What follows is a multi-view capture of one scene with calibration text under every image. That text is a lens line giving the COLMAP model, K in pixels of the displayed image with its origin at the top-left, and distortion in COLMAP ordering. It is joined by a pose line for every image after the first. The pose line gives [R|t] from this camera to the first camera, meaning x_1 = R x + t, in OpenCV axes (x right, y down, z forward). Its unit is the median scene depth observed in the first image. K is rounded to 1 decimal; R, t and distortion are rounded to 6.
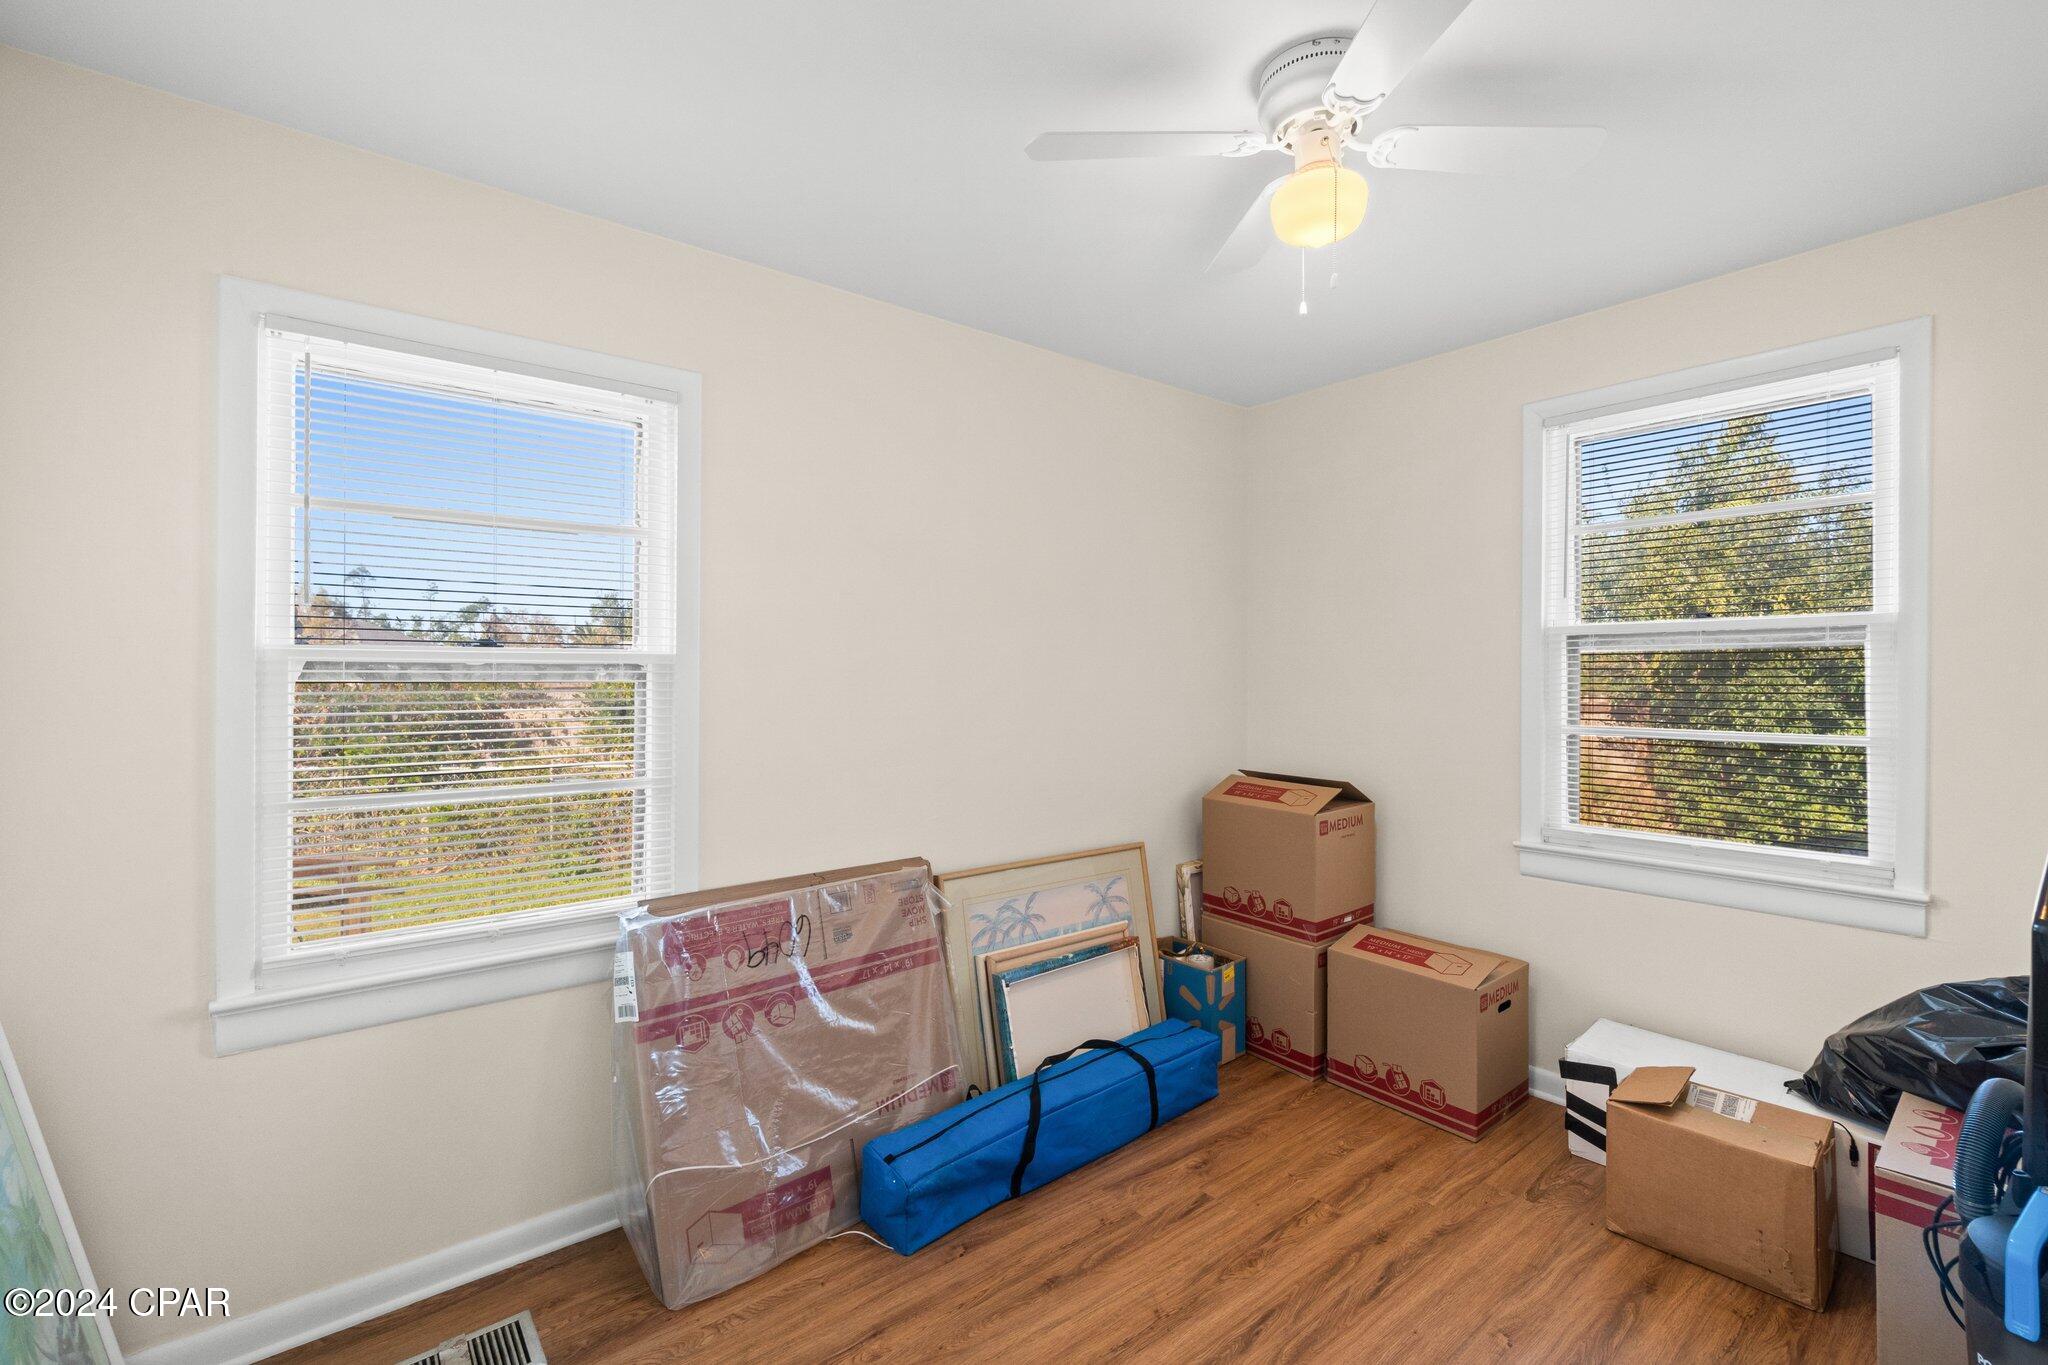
lens RADIAL K [[896.7, 0, 1023.9], [0, 896.7, 671.9], [0, 0, 1]] dist [-0.000821, -0.000124]
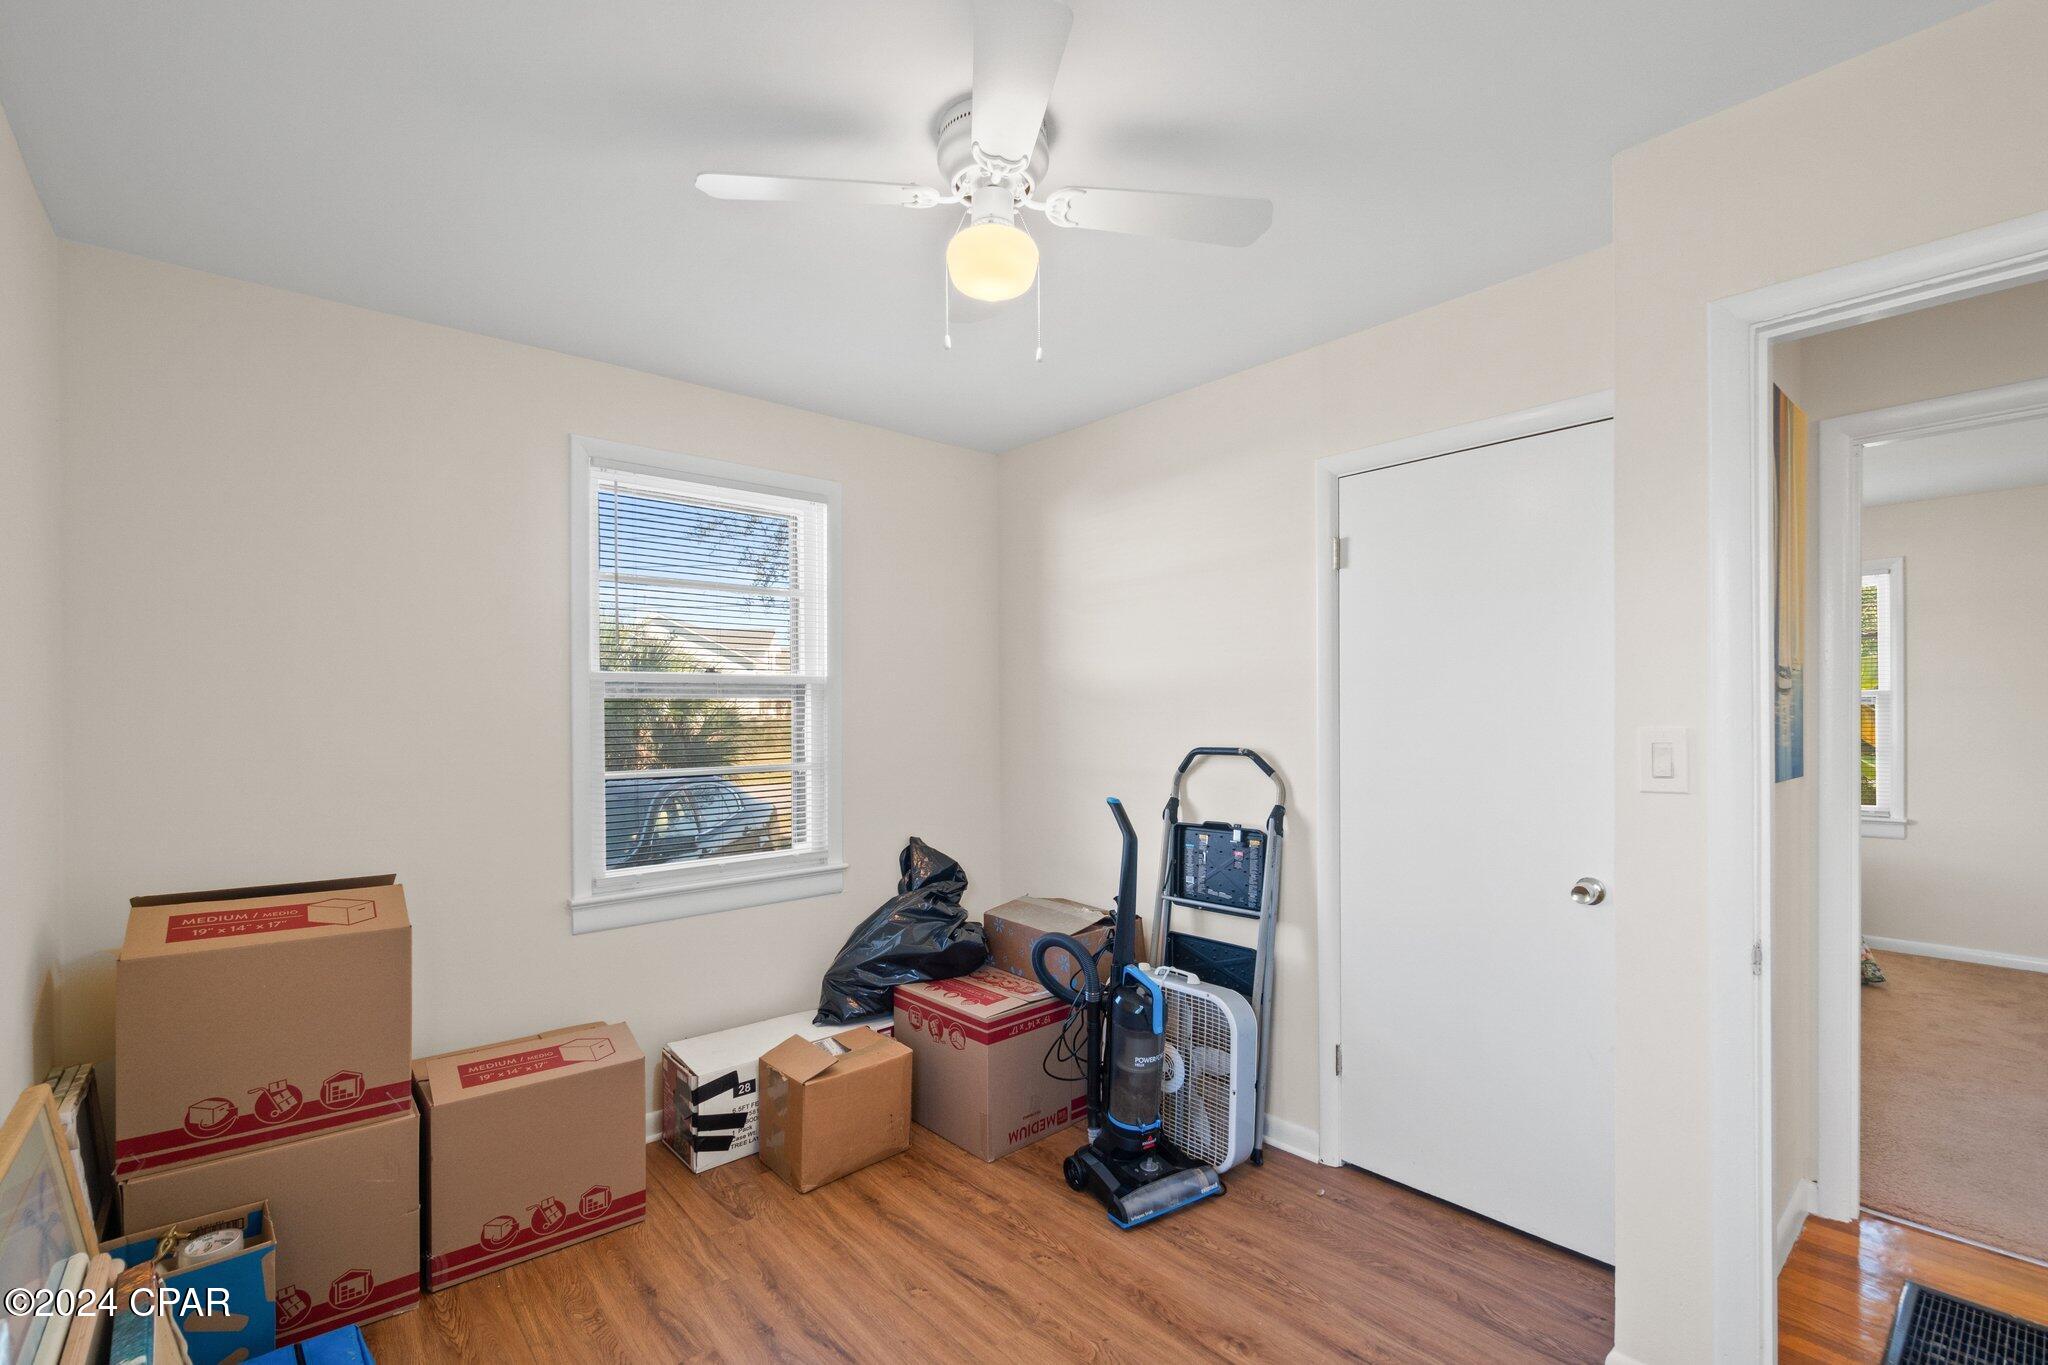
lens RADIAL K [[900.0, 0, 1015.8], [0, 900.0, 700.7], [0, 0, 1]] dist [-0.004197, 0.000058]
pose [[-0.036739, 0.012126, 0.999251, -0.423002], [-0.002506, 0.999922, -0.012227, -0.009646], [-0.999322, -0.002953, -0.036706, 0.592238]]
